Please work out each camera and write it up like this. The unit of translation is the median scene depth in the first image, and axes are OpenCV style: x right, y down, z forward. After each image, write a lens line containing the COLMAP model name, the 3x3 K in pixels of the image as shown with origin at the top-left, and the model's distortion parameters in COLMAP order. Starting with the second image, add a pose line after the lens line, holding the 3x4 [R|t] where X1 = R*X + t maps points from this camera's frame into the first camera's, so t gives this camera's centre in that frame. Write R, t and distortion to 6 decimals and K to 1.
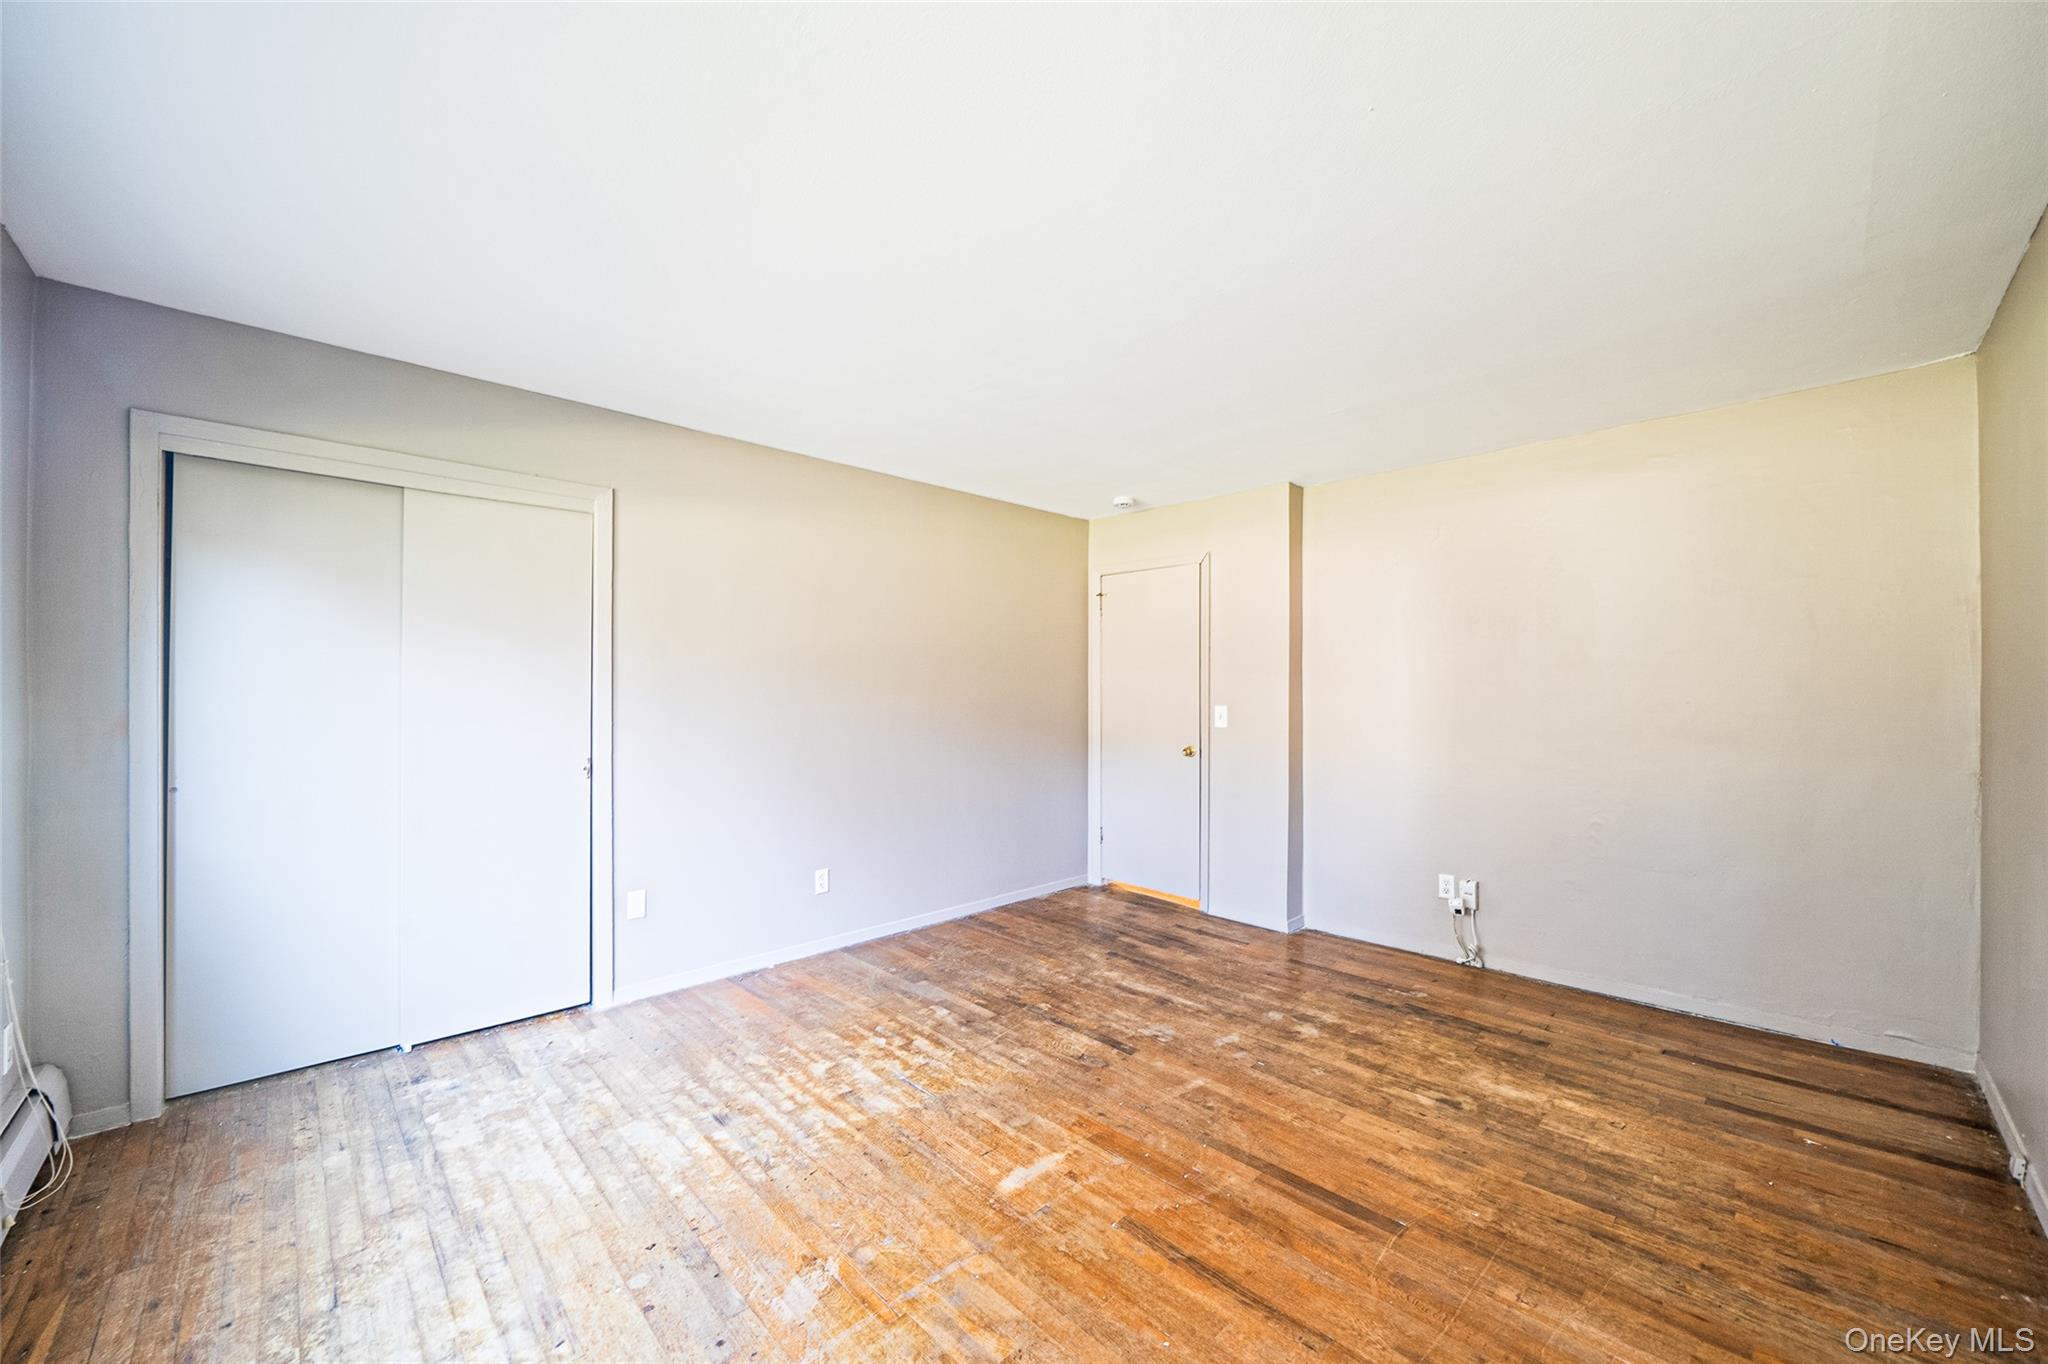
lens RADIAL K [[767.9, 0, 1024.0], [0, 767.9, 682.0], [0, 0, 1]] dist [0.000628, 0.000056]
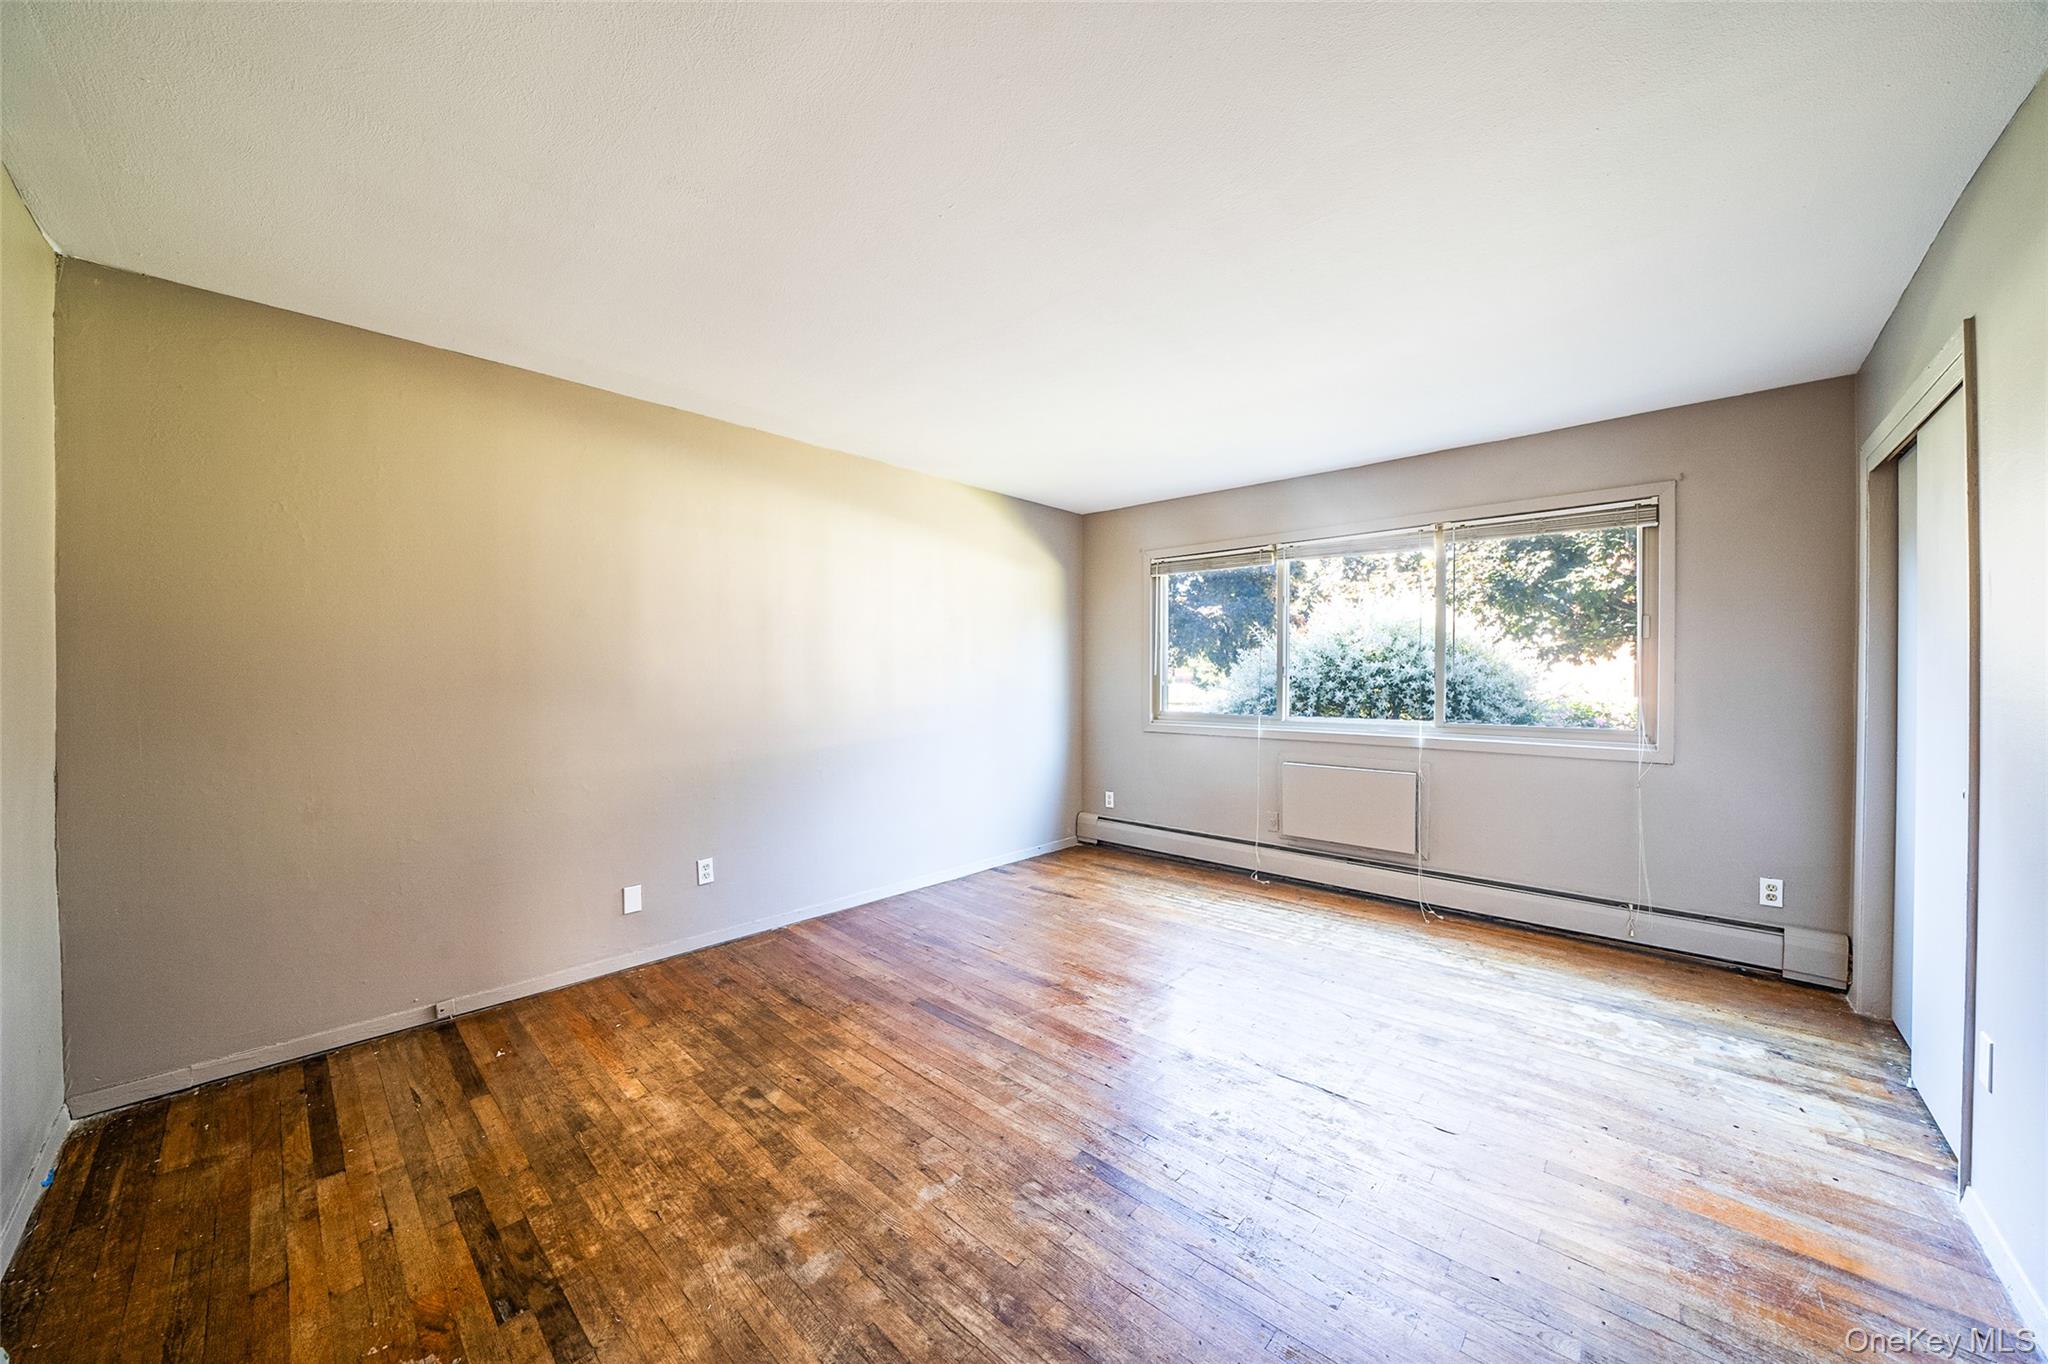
lens RADIAL K [[722.4, 0, 1009.2], [0, 722.4, 678.8], [0, 0, 1]] dist [-0.001792, -0.000284]
pose [[-0.999139, -0.003379, -0.041340, 0.267234], [-0.003116, 0.999975, -0.006421, 0.030778], [0.041360, -0.006287, -0.999125, 1.894067]]
